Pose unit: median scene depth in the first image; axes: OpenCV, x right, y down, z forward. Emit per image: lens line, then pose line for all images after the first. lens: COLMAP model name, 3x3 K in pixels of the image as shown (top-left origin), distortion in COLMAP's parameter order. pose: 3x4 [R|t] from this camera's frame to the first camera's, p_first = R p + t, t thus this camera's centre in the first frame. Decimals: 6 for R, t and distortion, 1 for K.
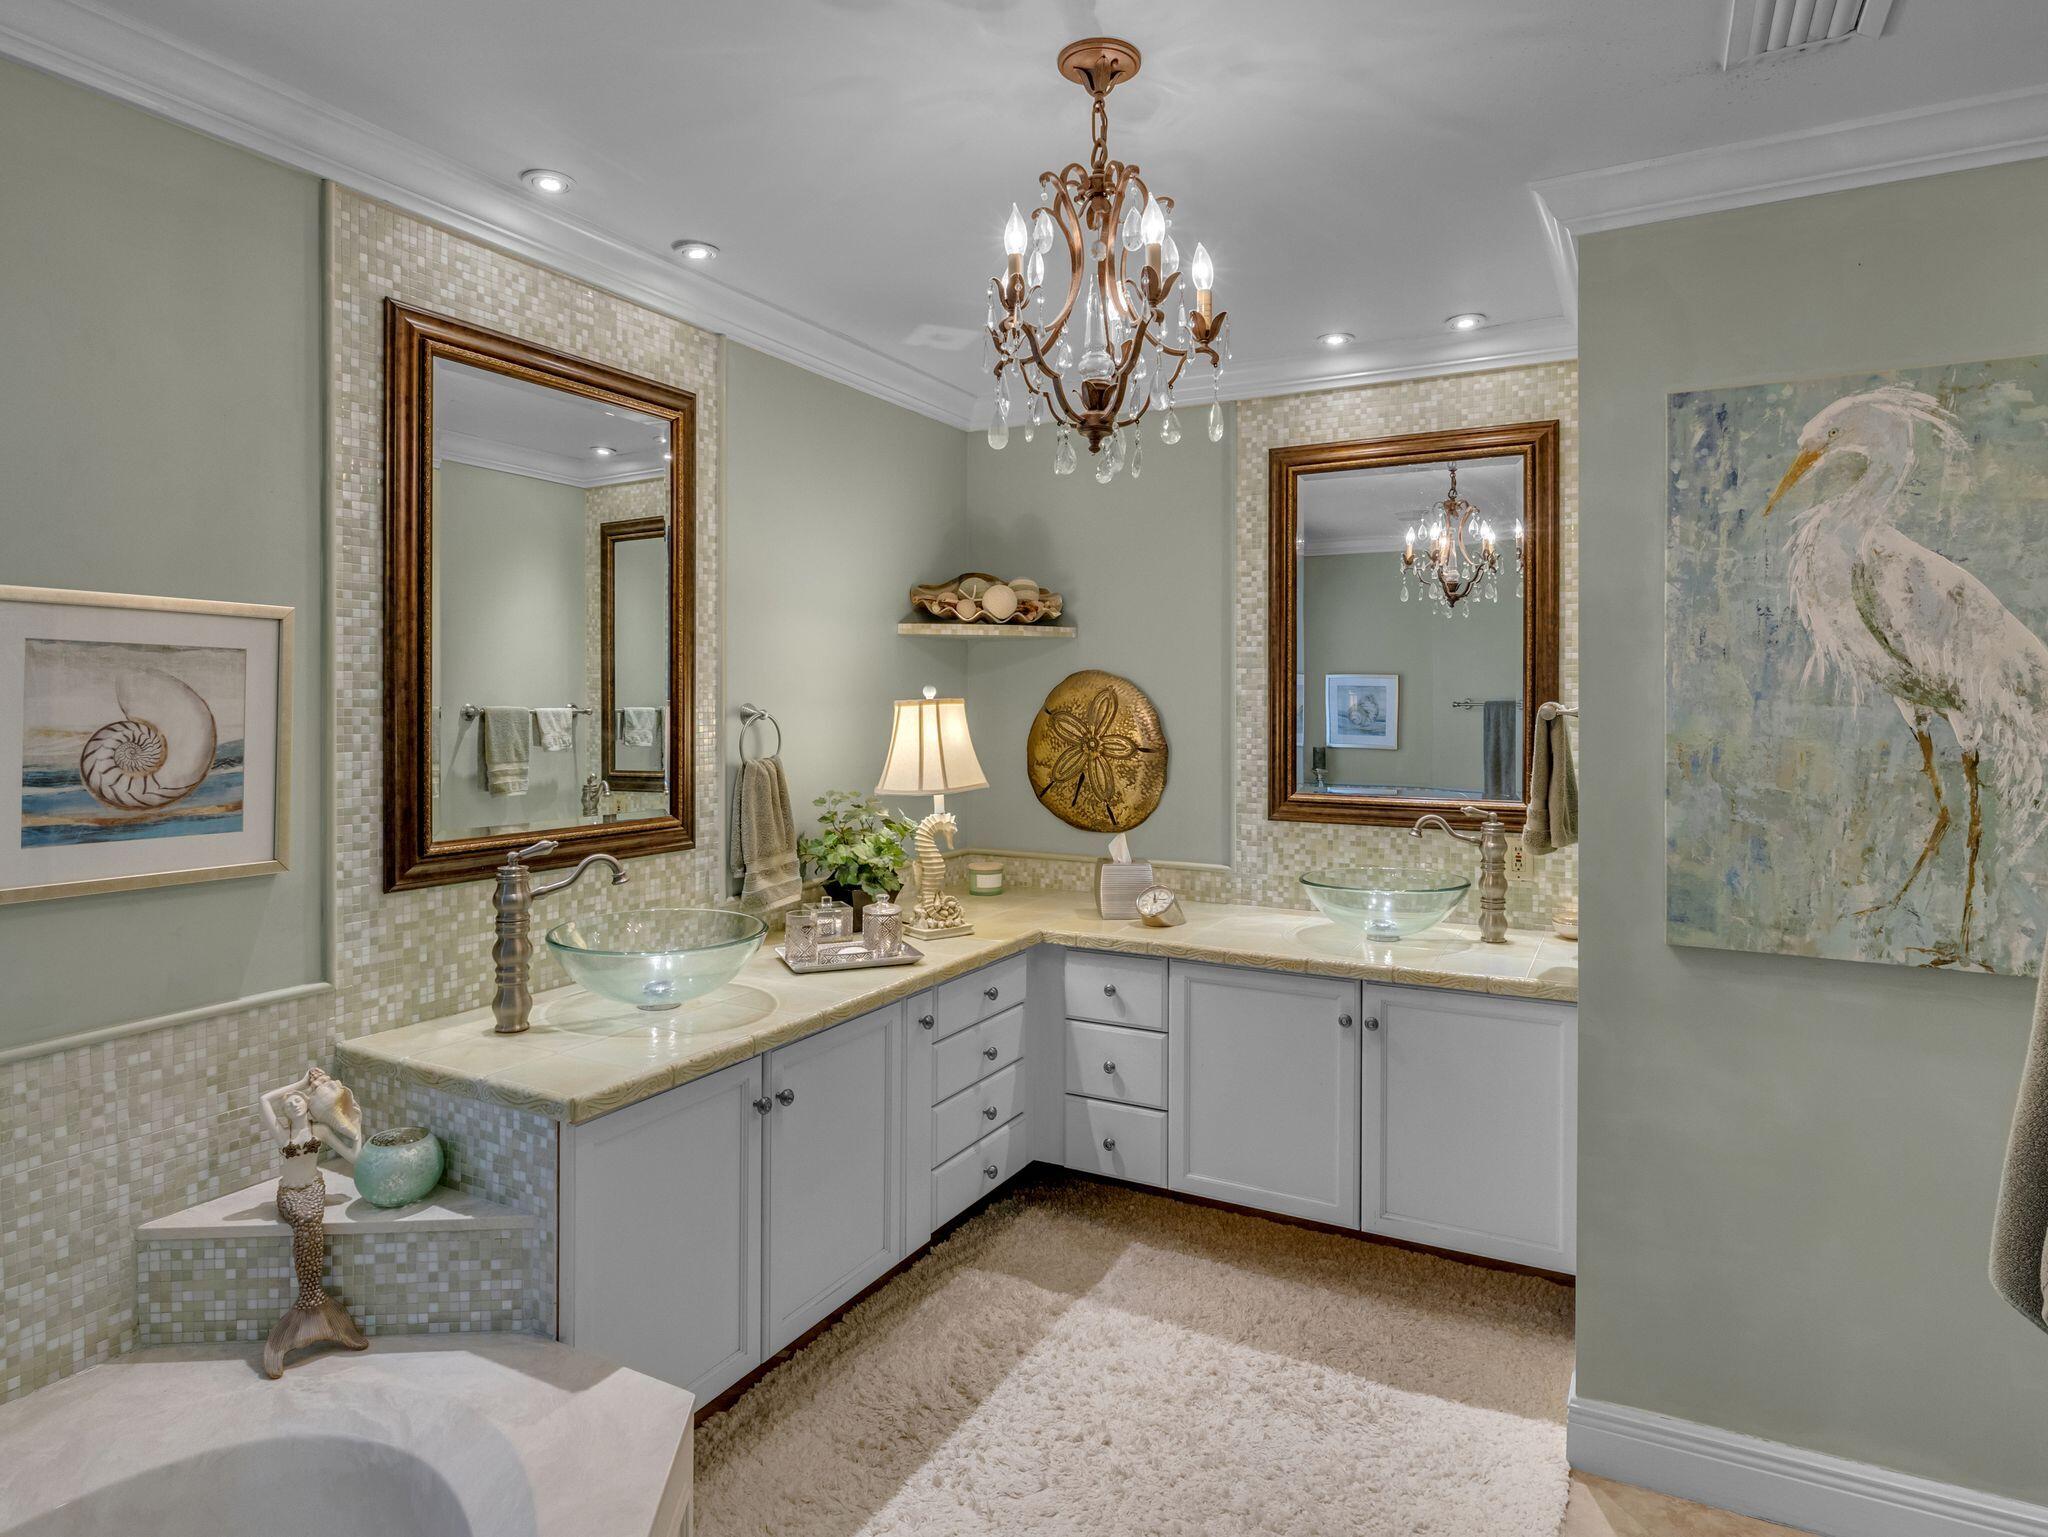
lens RADIAL K [[1192.3, 0, 1018.7], [0, 1192.3, 702.5], [0, 0, 1]] dist [-0.001139, 0.000000]
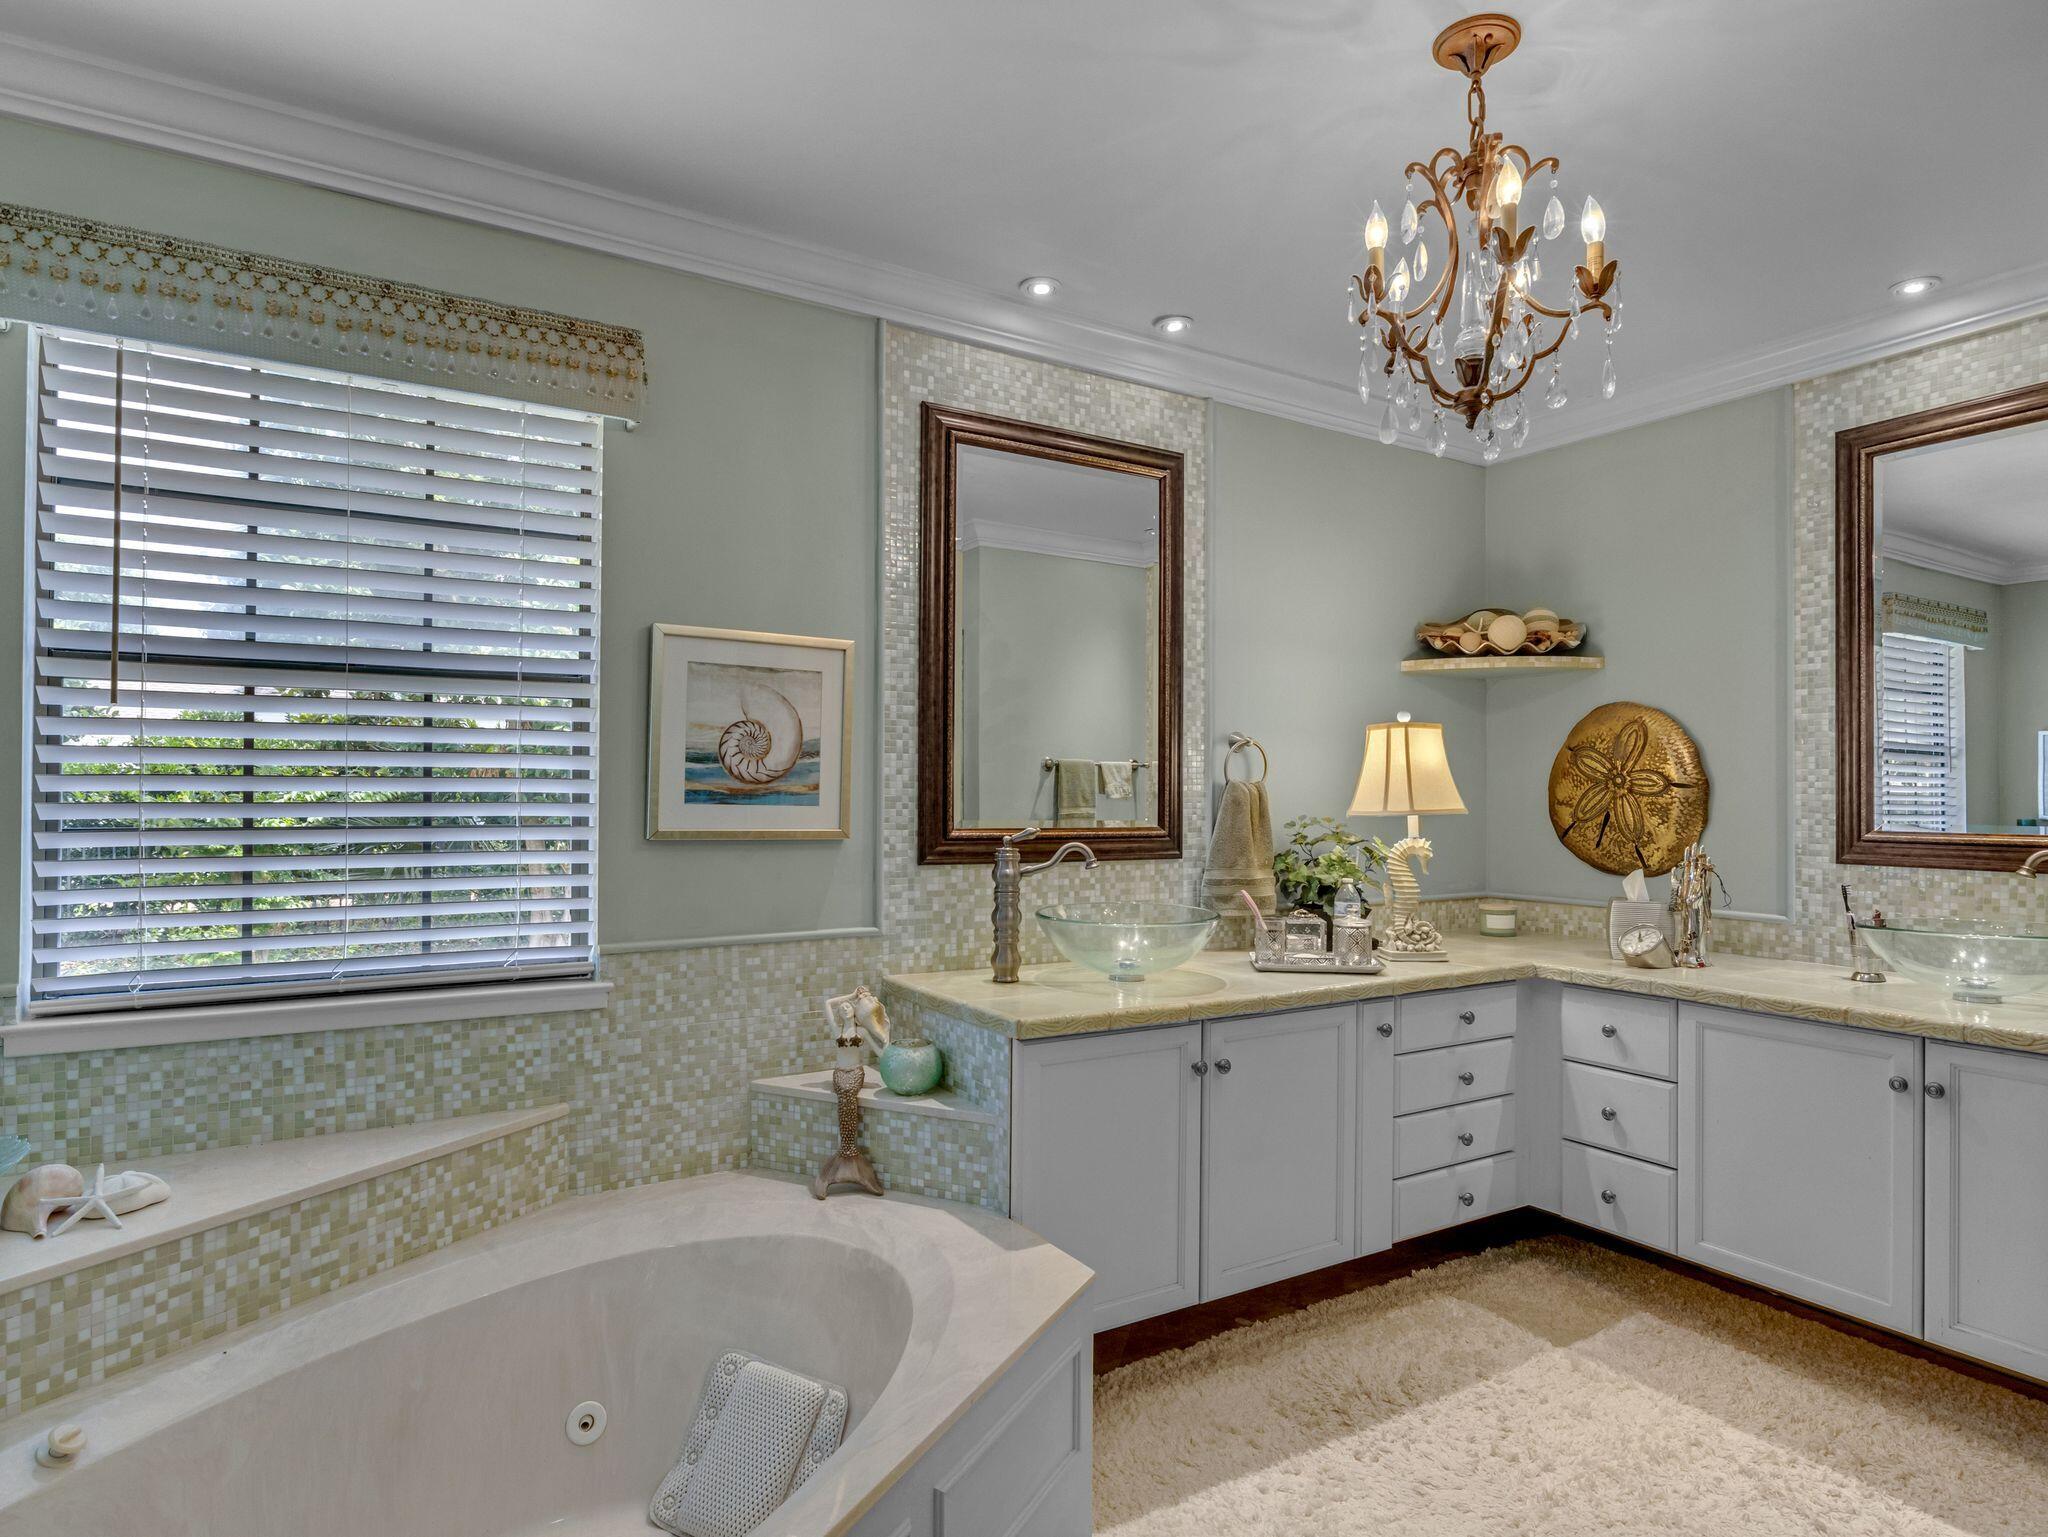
lens RADIAL K [[1173.3, 0, 1021.3], [0, 1173.3, 787.6], [0, 0, 1]] dist [-0.001509, 0.000141]
pose [[0.866469, -0.000571, -0.499230, 0.193125], [-0.005922, 0.999917, -0.011422, 0.090364], [0.499195, 0.012853, 0.866394, -0.039157]]
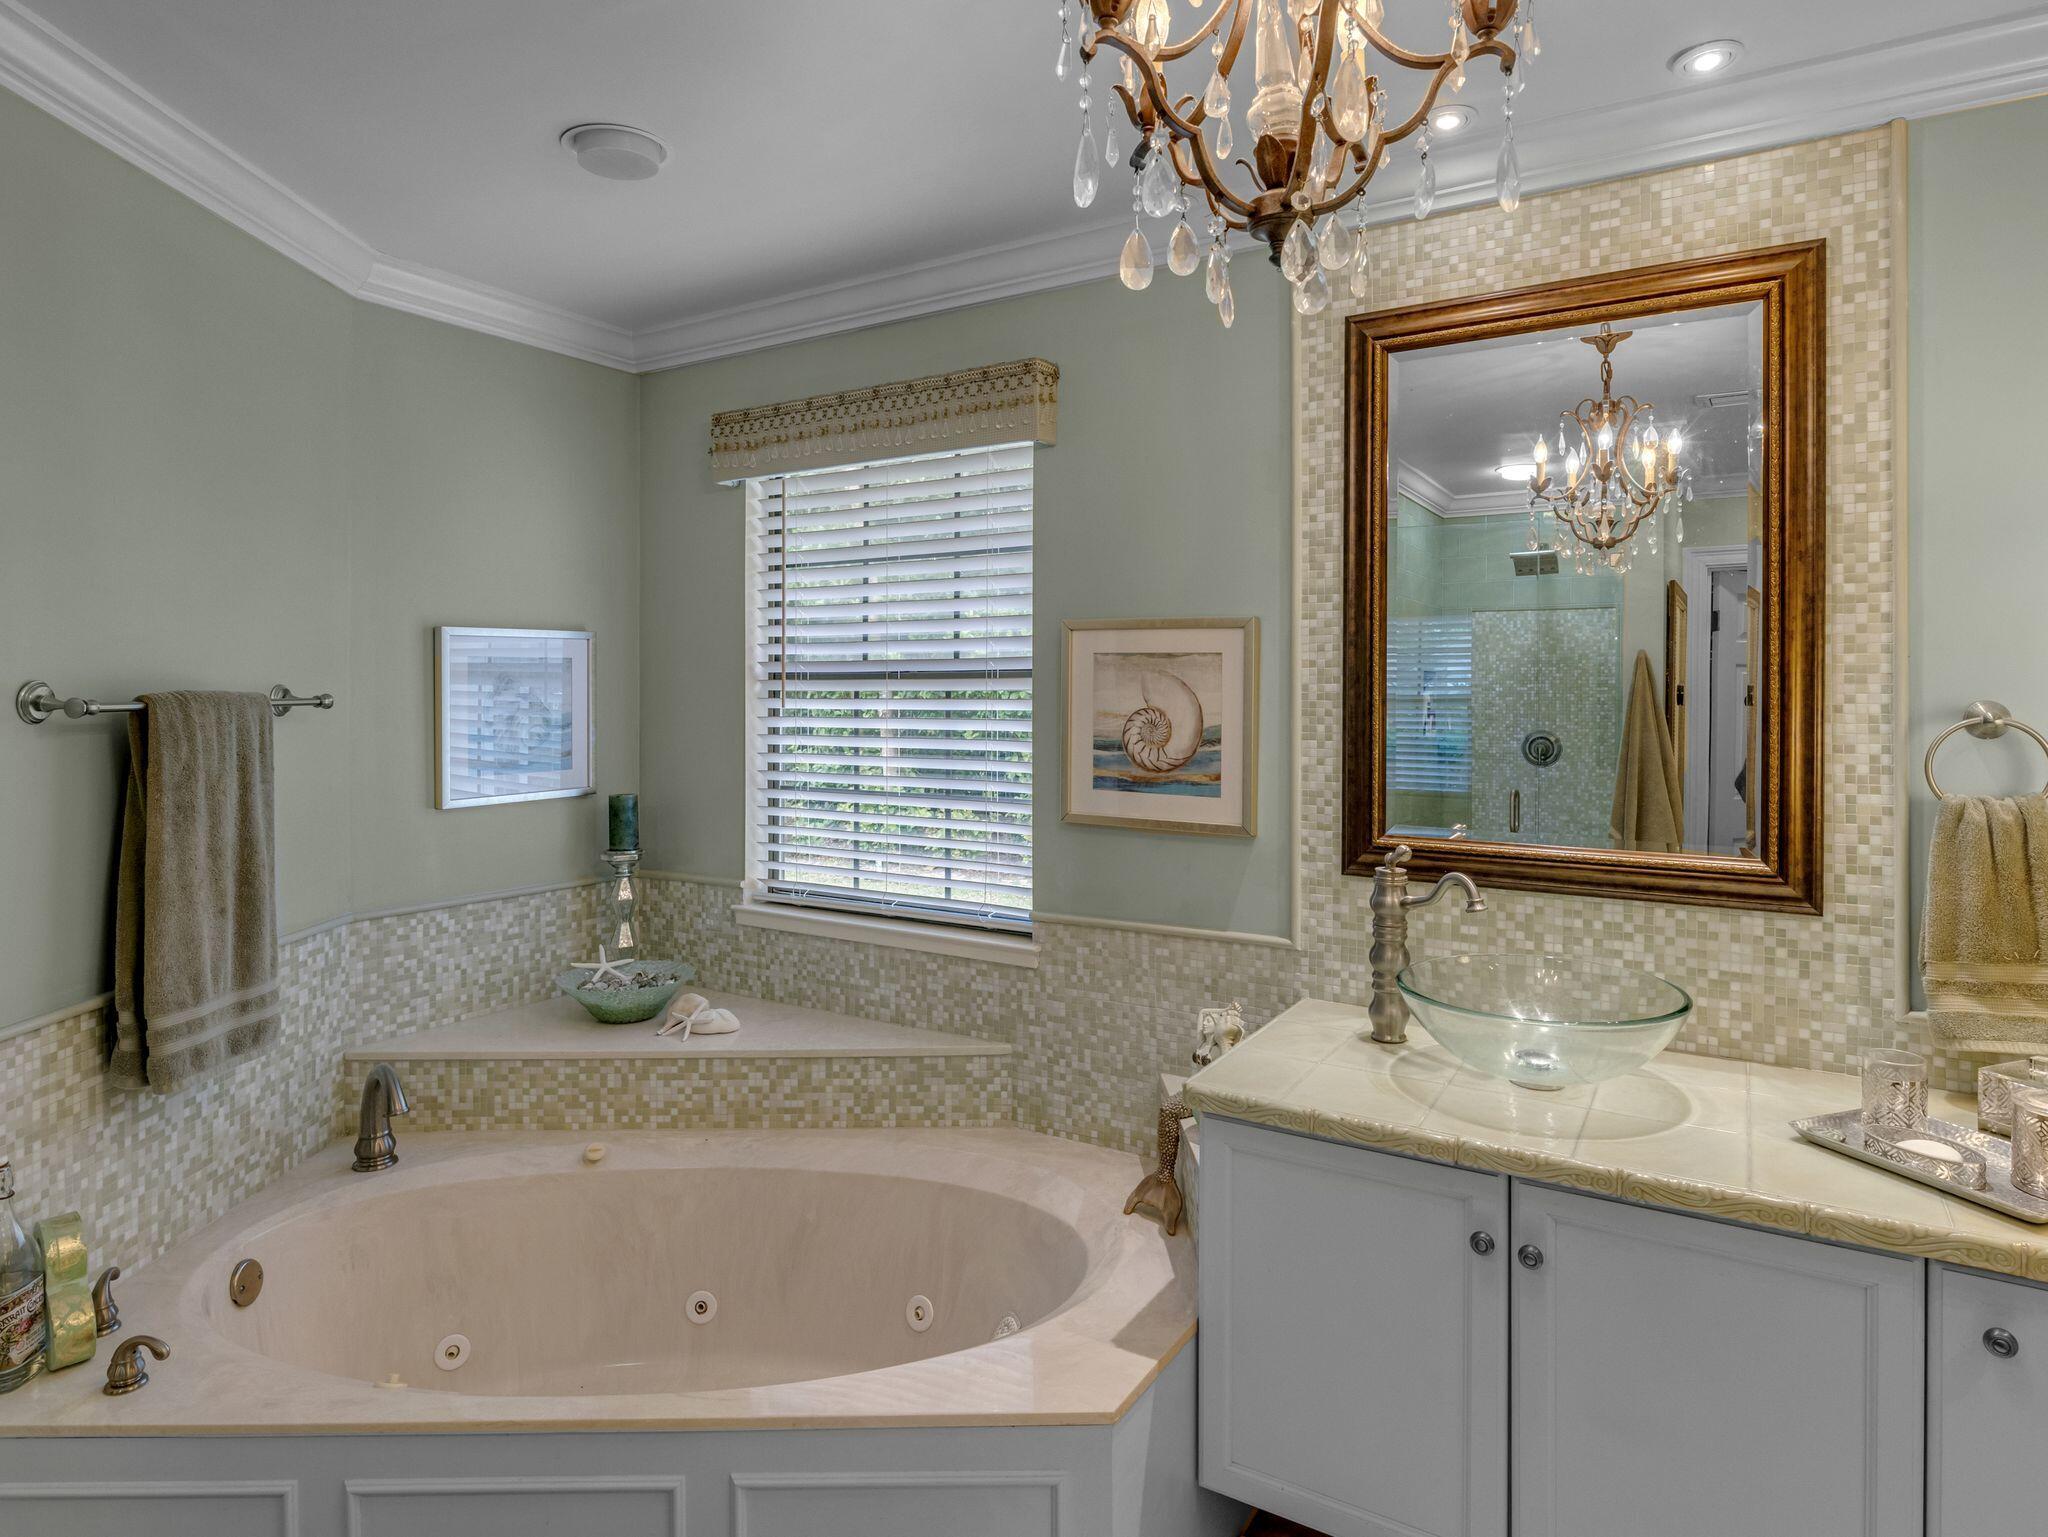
lens RADIAL K [[1171.3, 0, 1027.0], [0, 1171.3, 702.0], [0, 0, 1]] dist [-0.005765, -0.000379]
pose [[-0.047038, 0.001833, -0.998891, 0.529059], [-0.008112, 0.999965, 0.002217, 0.005340], [0.998860, 0.008207, -0.047022, 0.762263]]
